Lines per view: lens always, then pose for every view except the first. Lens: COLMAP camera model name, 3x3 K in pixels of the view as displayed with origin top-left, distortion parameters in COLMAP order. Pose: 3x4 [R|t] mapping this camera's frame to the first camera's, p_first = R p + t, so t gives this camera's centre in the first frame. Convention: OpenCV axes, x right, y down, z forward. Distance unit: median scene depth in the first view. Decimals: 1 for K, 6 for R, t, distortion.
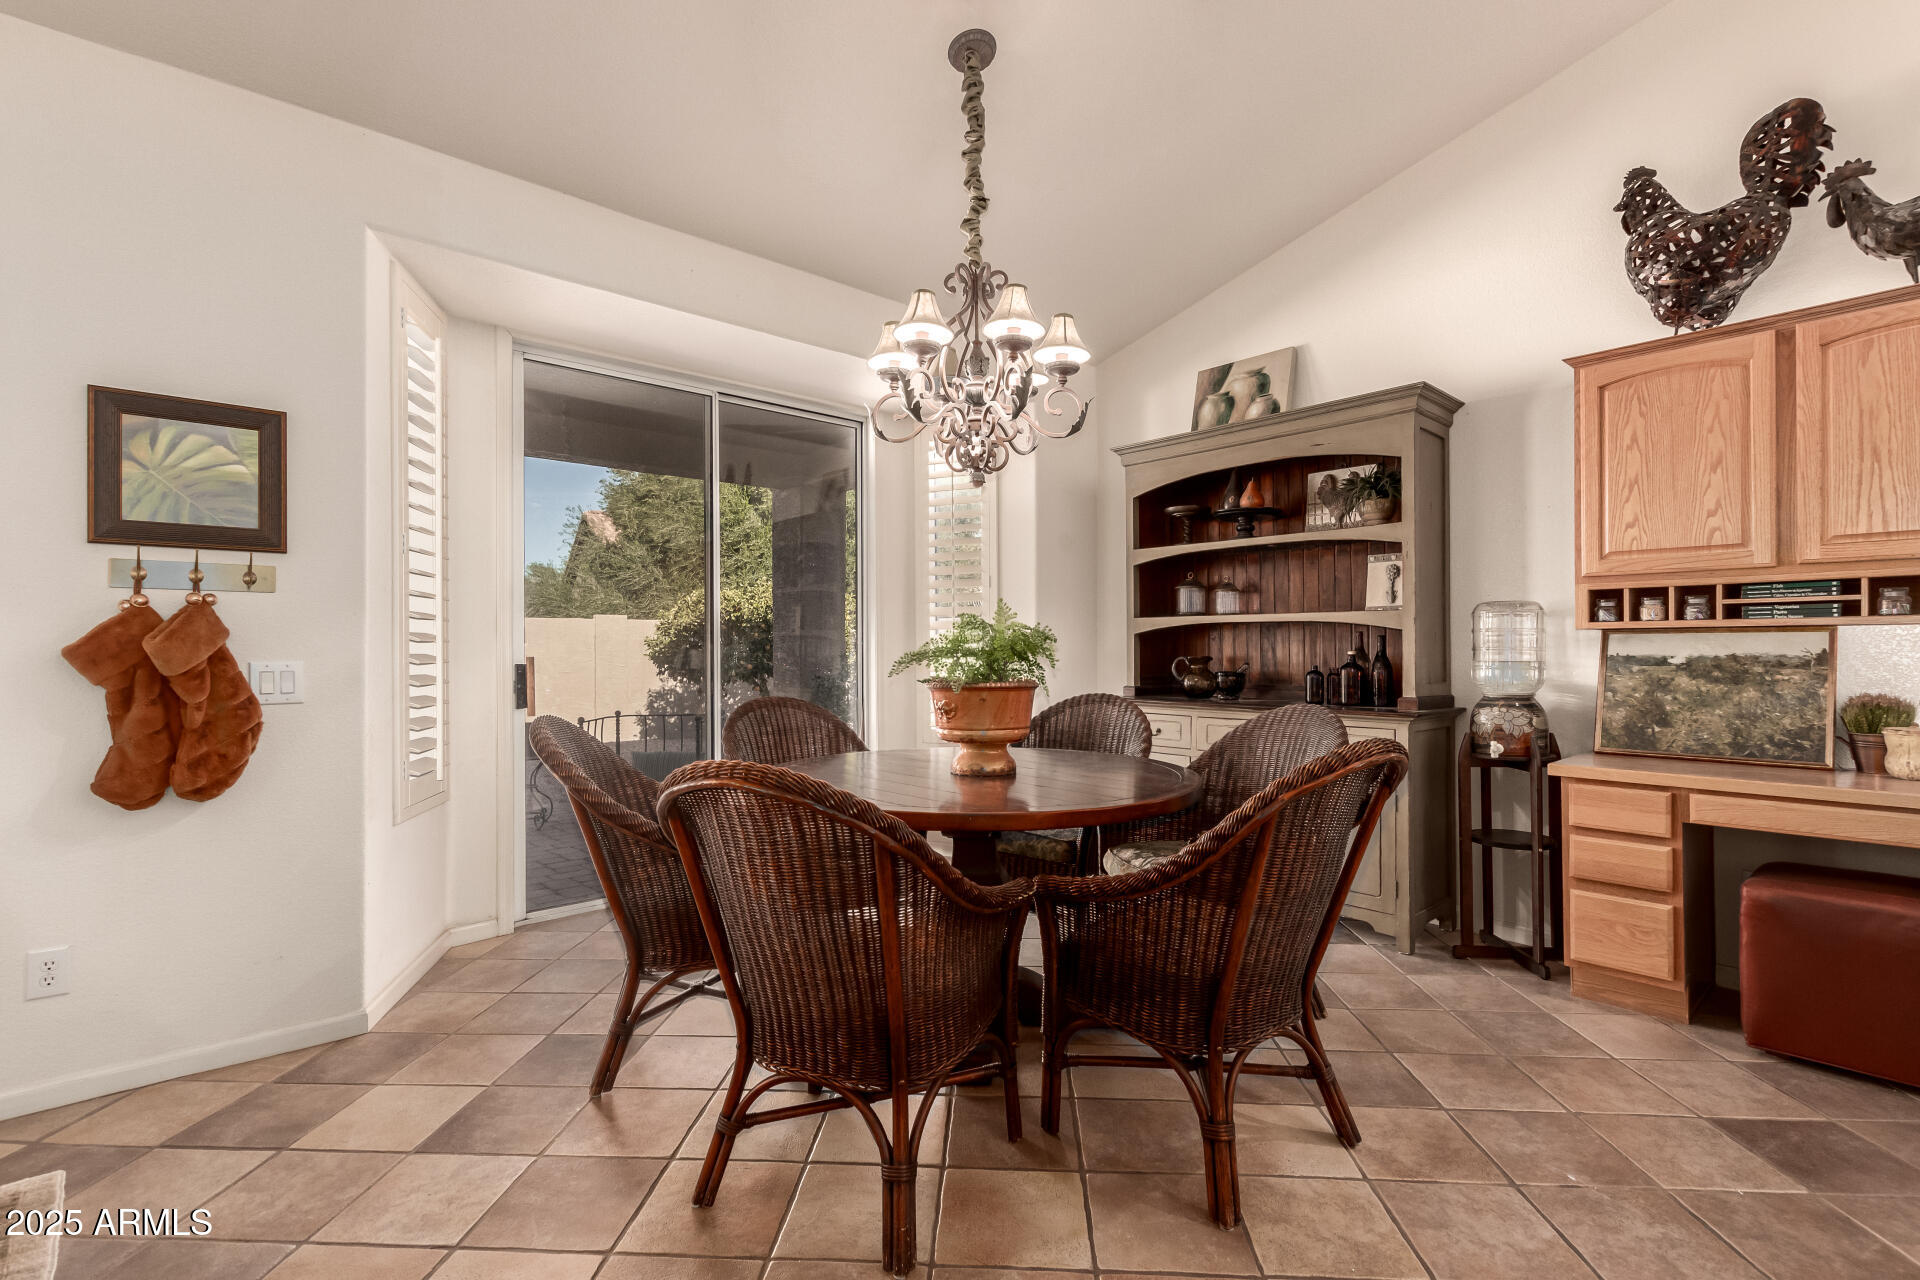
lens RADIAL K [[885.8, 0, 960.0], [0, 885.8, 640.0], [0, 0, 1]] dist [0.003834, 0.000214]
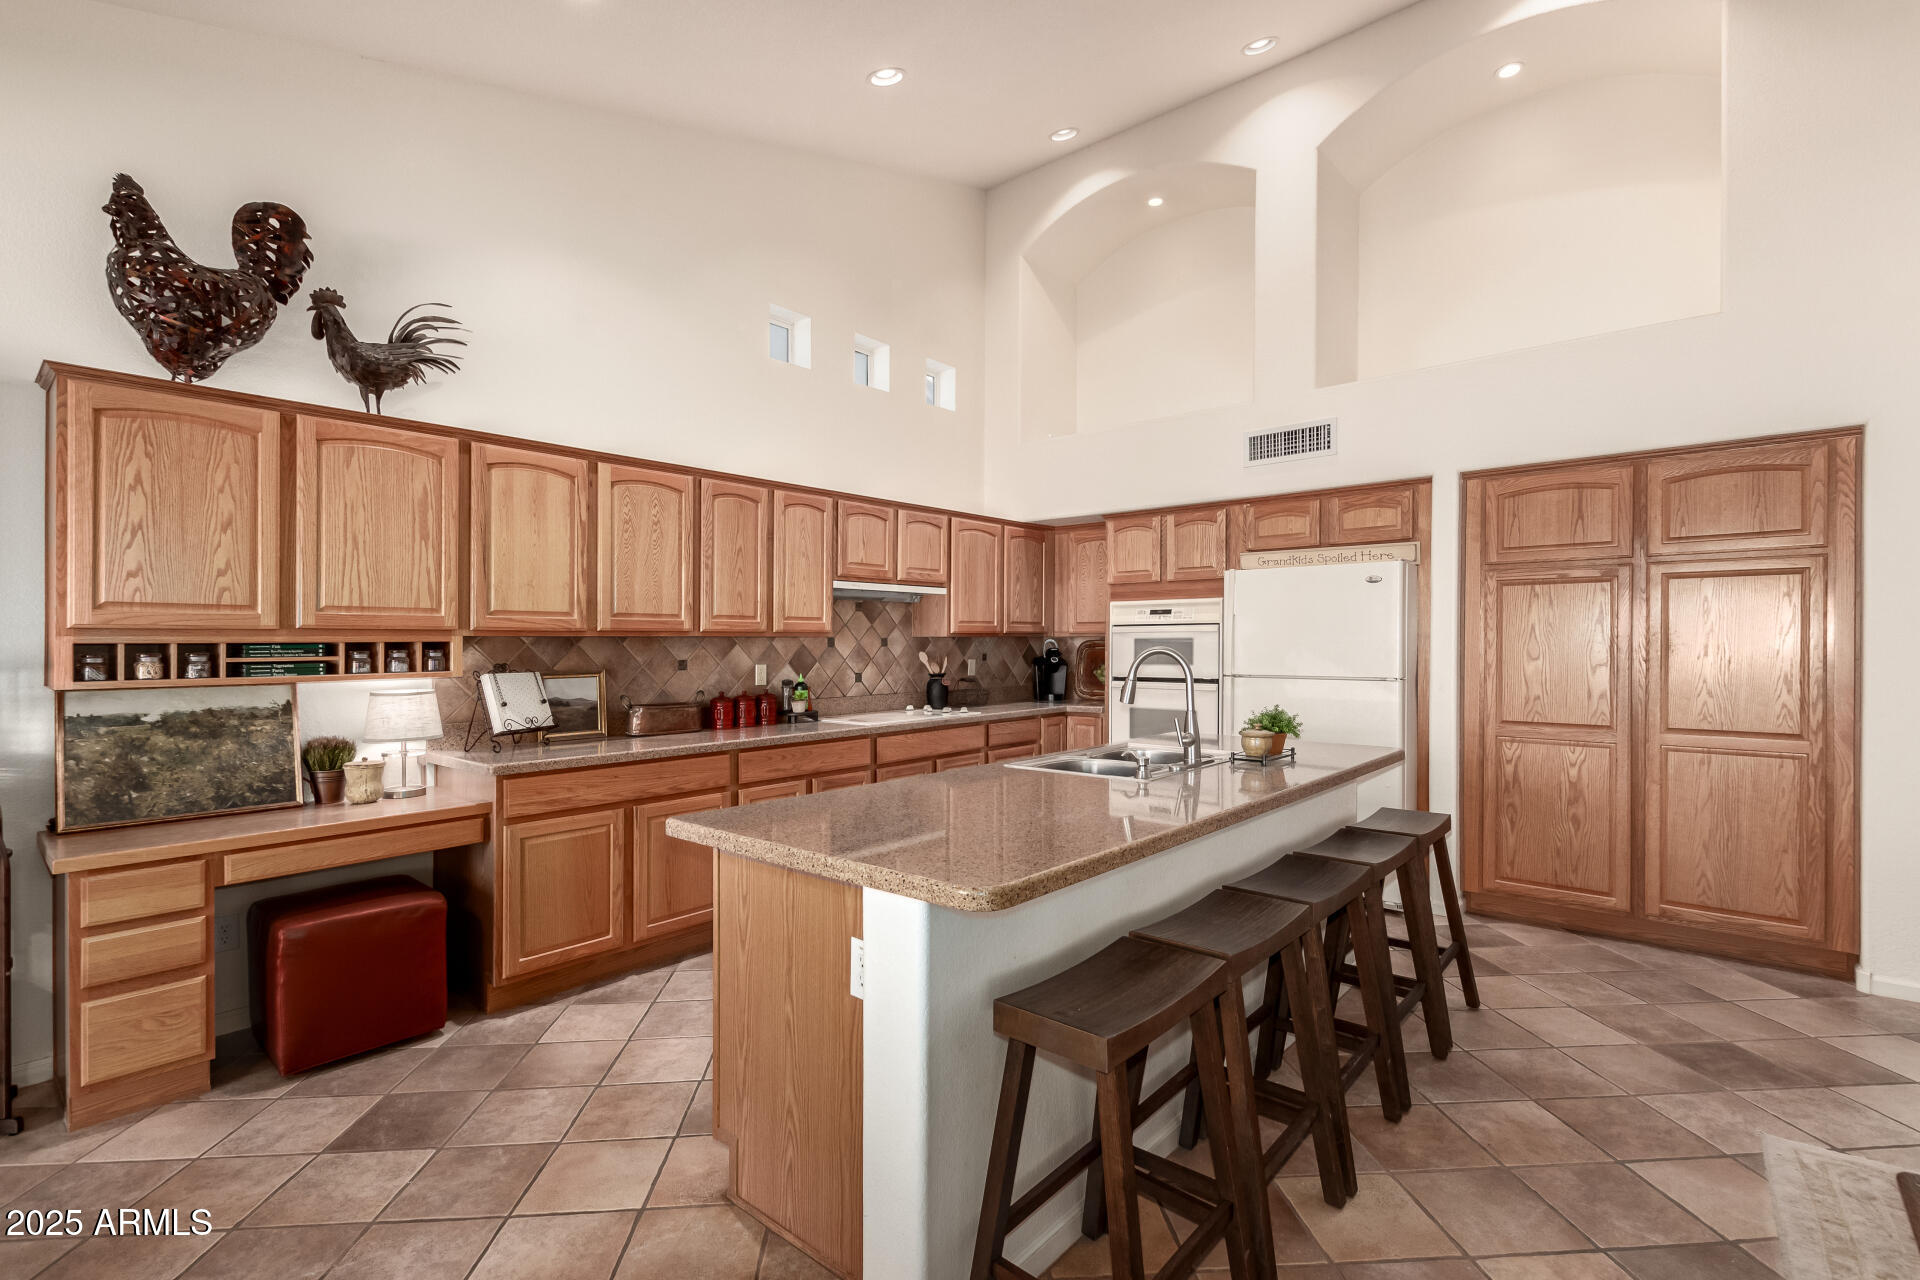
lens RADIAL K [[888.1, 0, 962.4], [0, 888.1, 648.2], [0, 0, 1]] dist [0.001998, -0.000183]
pose [[-0.129271, -0.004733, 0.991598, -0.255151], [-0.006557, 0.999971, 0.003919, -0.064774], [-0.991588, -0.005995, -0.129298, 0.287734]]
